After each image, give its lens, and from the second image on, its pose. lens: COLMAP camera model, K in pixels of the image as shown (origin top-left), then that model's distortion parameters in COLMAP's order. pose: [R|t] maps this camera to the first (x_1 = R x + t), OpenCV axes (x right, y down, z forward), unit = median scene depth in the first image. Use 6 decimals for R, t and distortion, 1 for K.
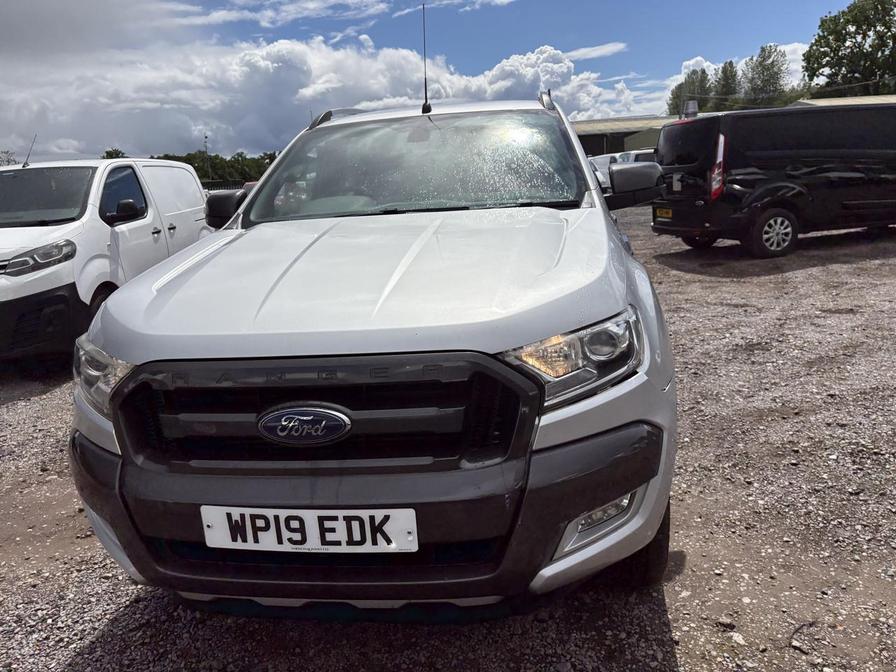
lens RADIAL K [[680.5, 0, 449.3], [0, 680.5, 328.1], [0, 0, 1]] dist [0.044410, -0.042647]
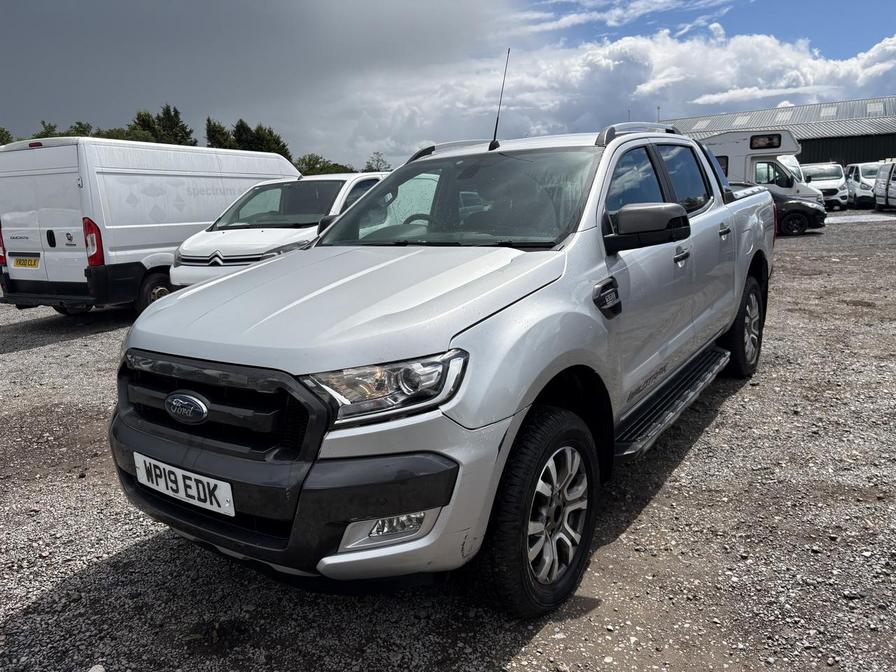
lens RADIAL K [[680.5, 0, 438.4], [0, 680.5, 315.6], [0, 0, 1]] dist [0.044410, -0.042647]
pose [[0.888428, 0.100575, -0.447862, 0.637849], [-0.106452, 0.994244, 0.012104, -0.086319], [0.446502, 0.036922, 0.894021, -0.011432]]
